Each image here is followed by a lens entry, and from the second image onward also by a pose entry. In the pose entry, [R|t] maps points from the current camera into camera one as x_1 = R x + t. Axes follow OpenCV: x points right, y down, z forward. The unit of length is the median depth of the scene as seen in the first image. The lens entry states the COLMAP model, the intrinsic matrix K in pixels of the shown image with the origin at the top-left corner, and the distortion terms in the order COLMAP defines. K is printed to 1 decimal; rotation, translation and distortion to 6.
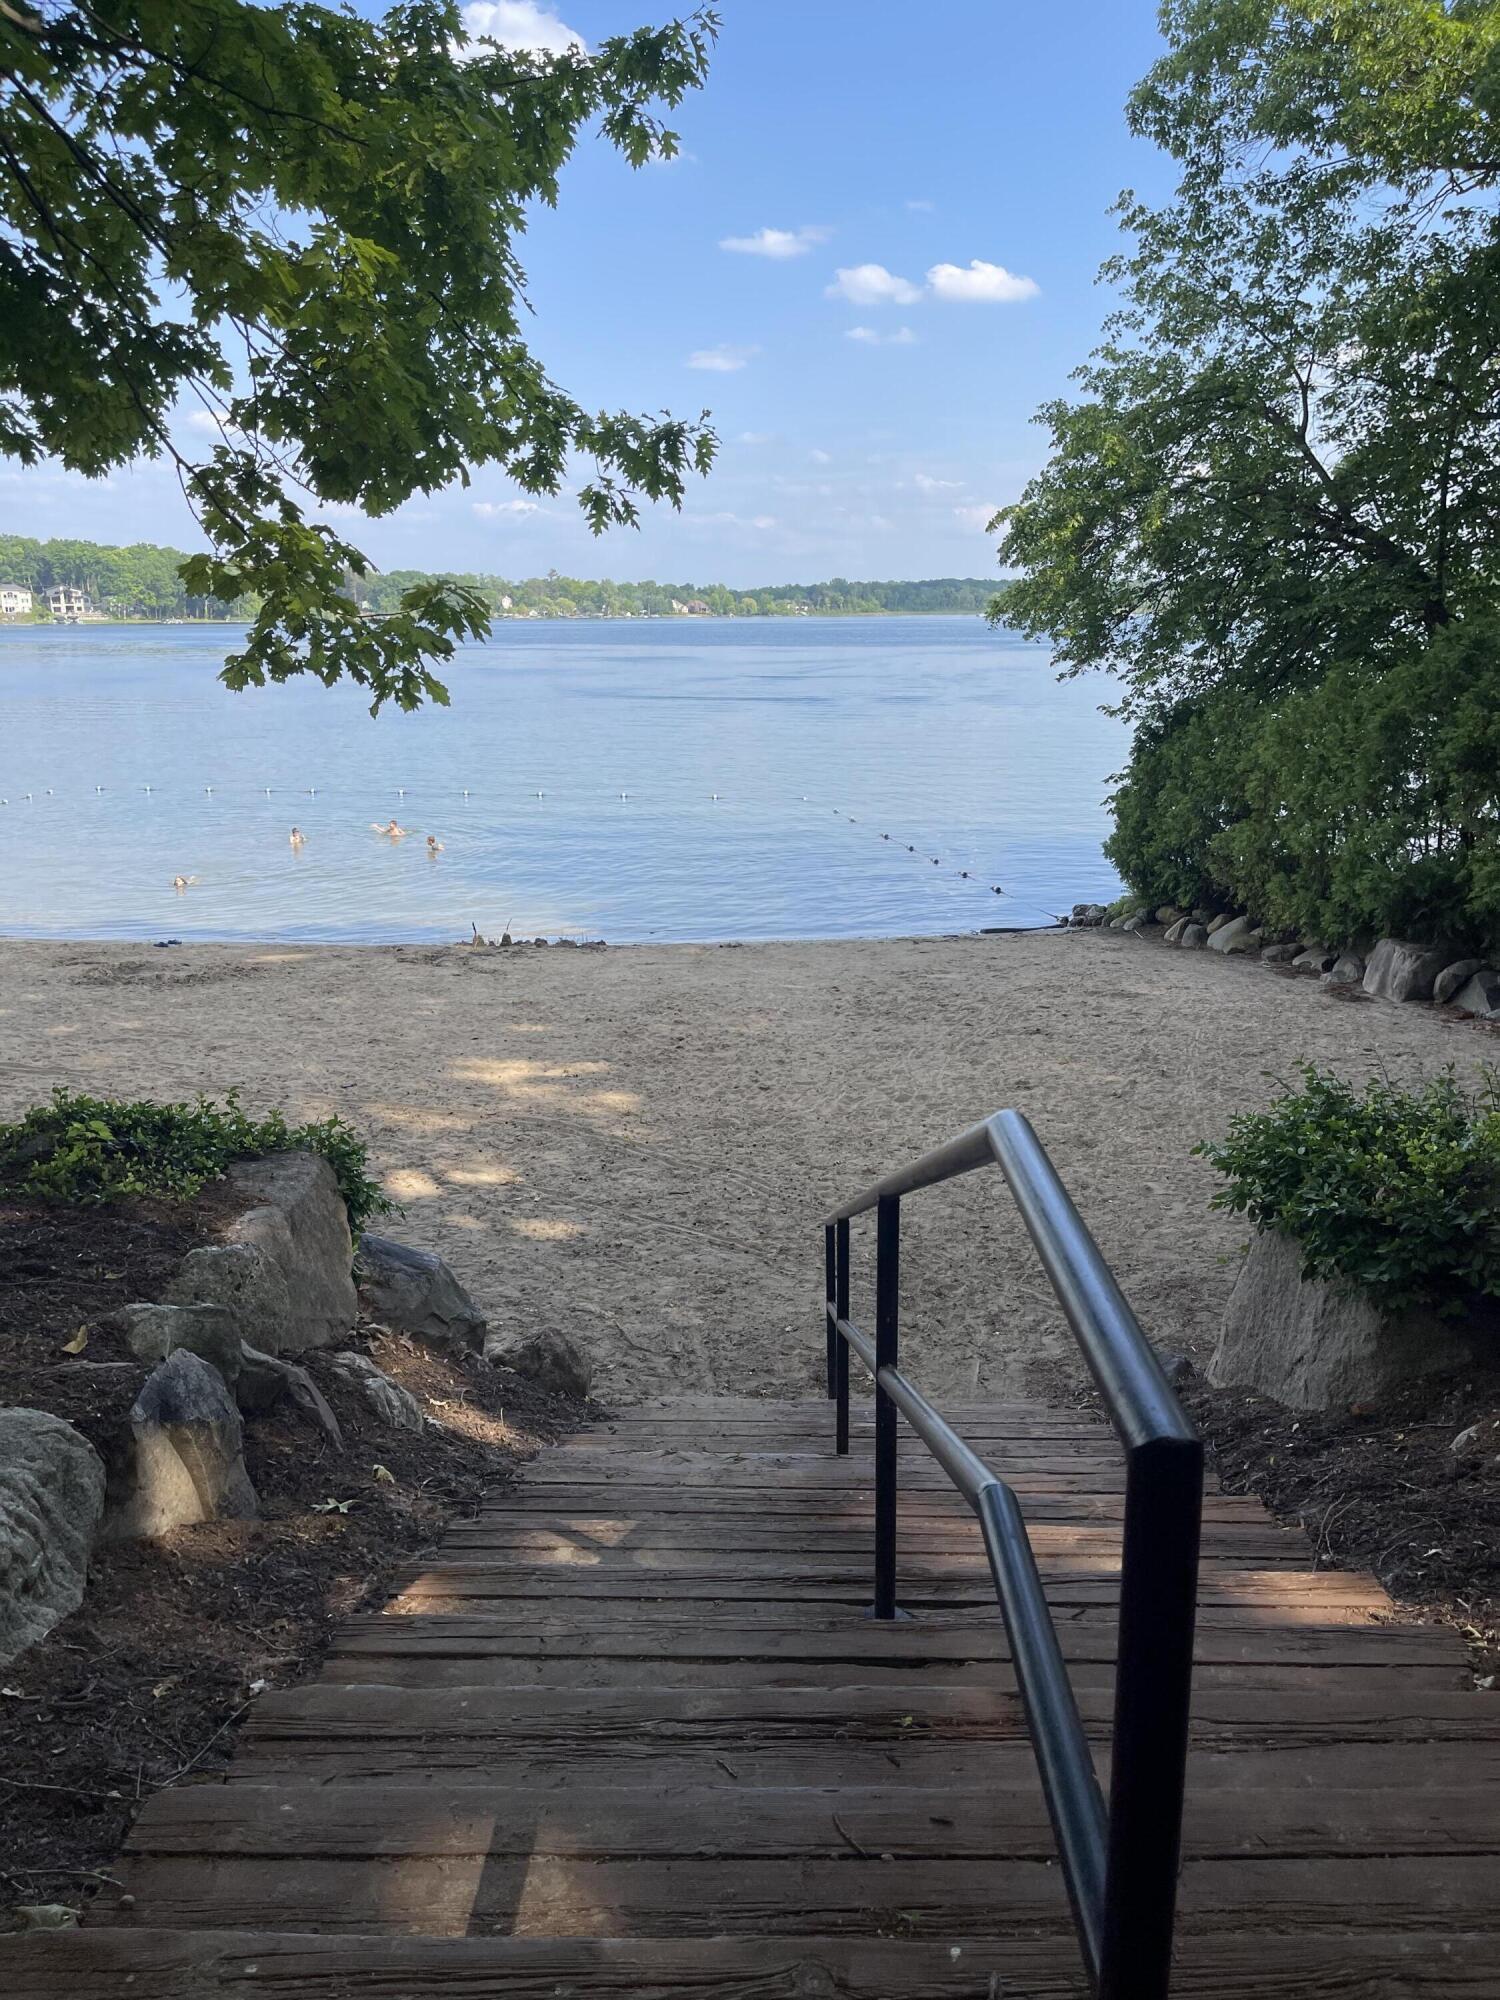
lens RADIAL K [[1513.6, 0, 766.2], [0, 1513.6, 1004.2], [0, 0, 1]] dist [0.045848, -0.064141]
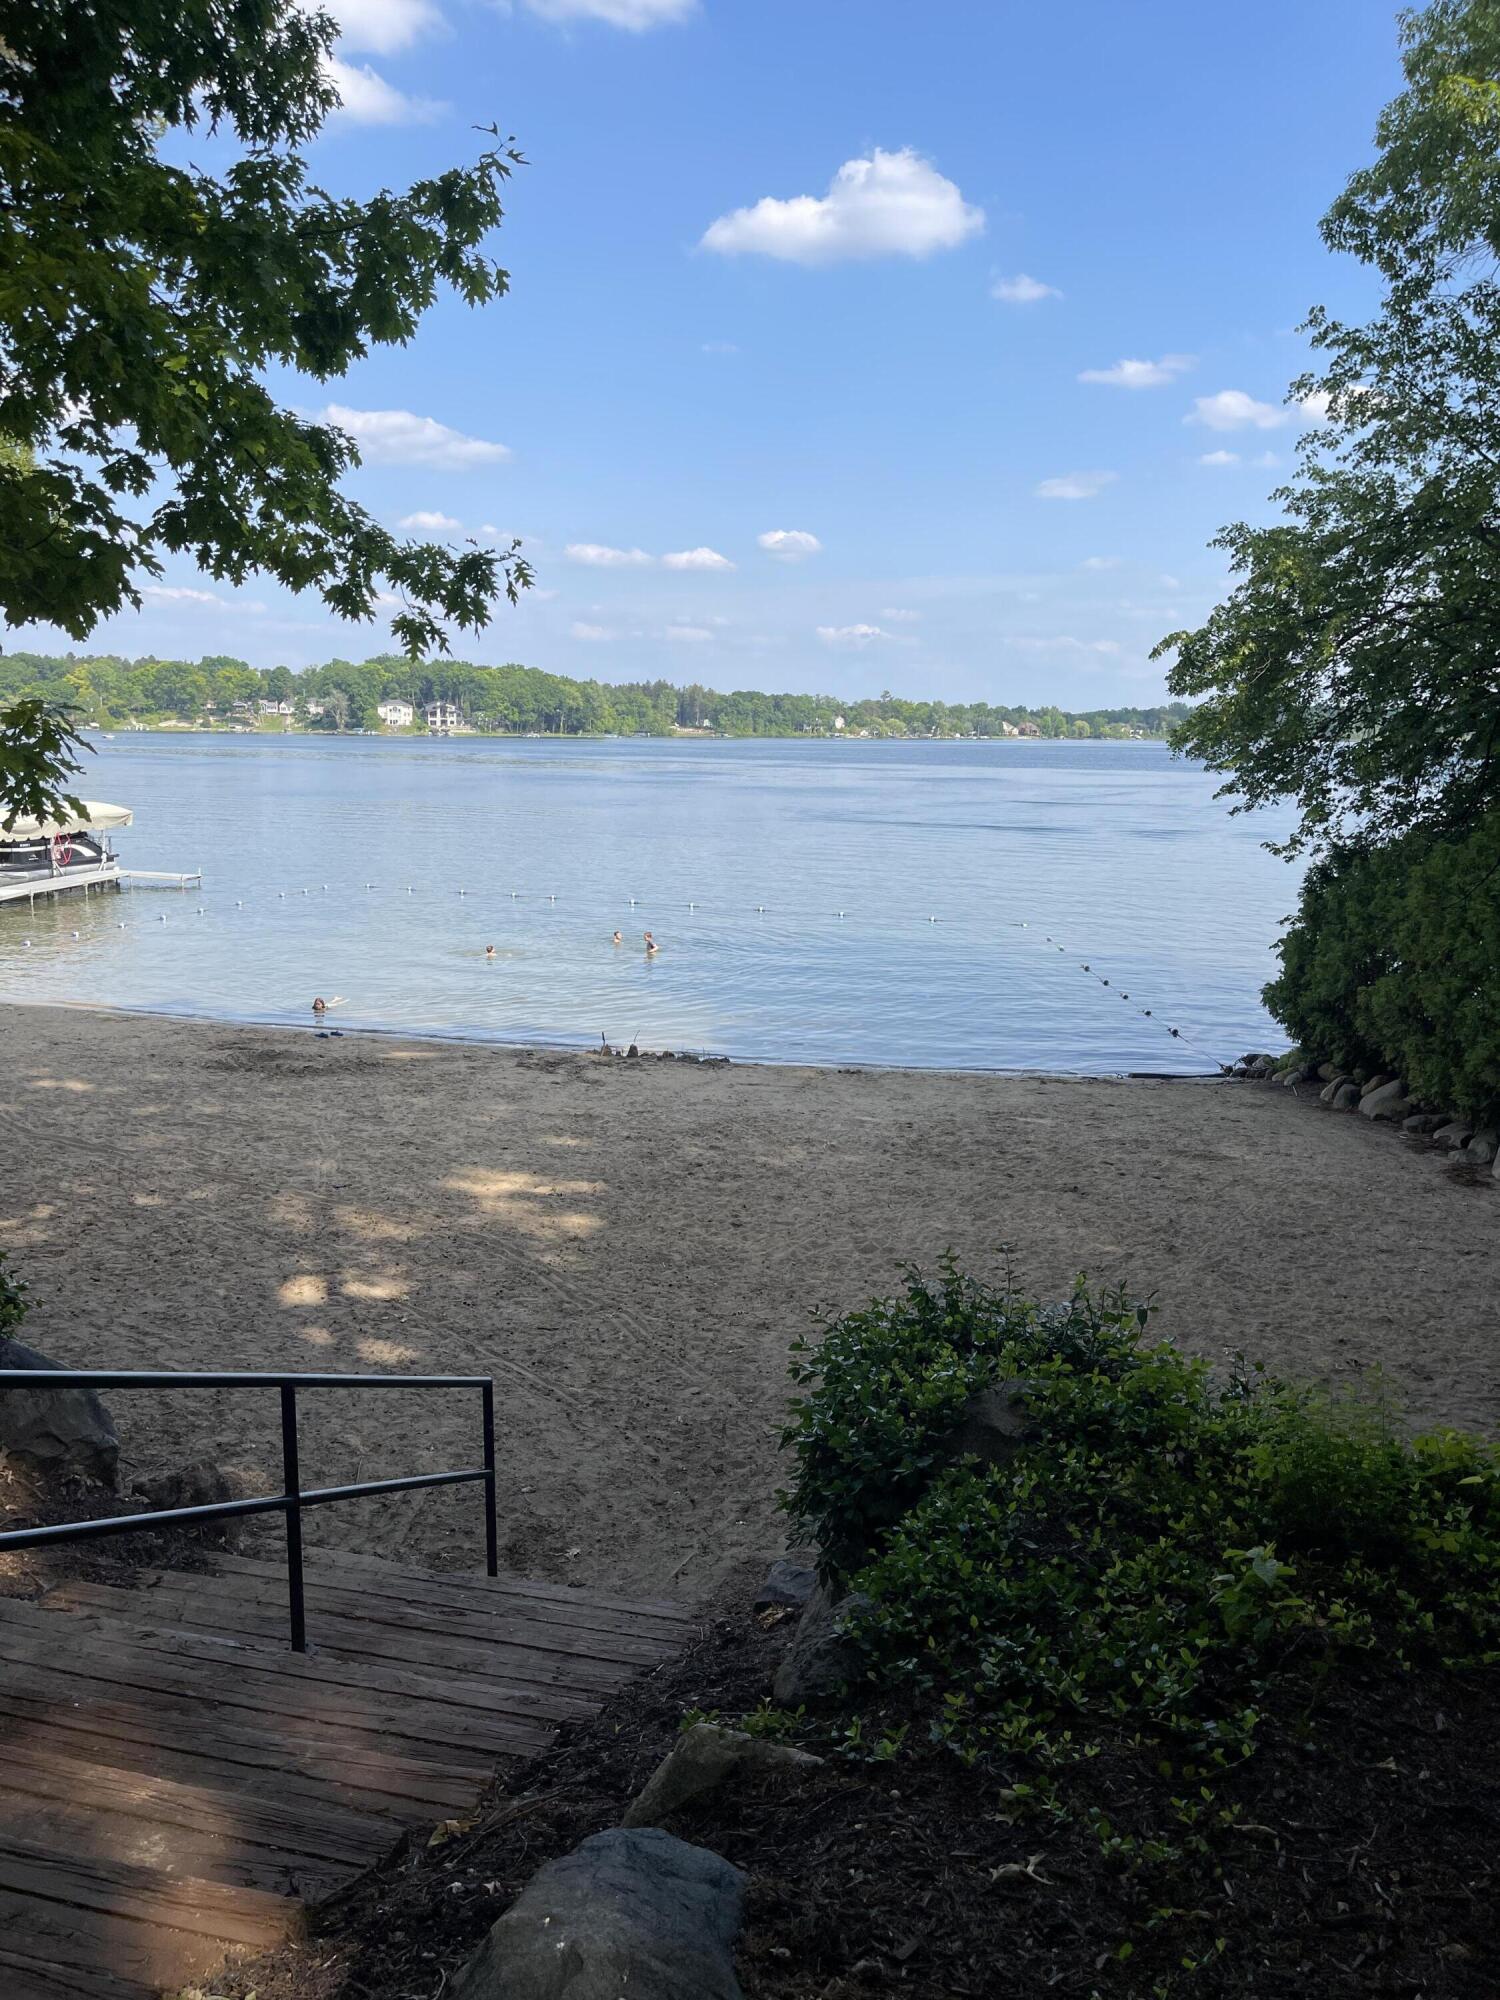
lens RADIAL K [[1506.0, 0, 742.3], [0, 1506.0, 1017.0], [0, 0, 1]] dist [0.064573, -0.103436]
pose [[0.972753, 0.060245, -0.223880, 0.120557], [-0.074989, 0.995500, -0.057940, -0.012034], [0.219382, 0.073150, 0.972893, 0.032964]]
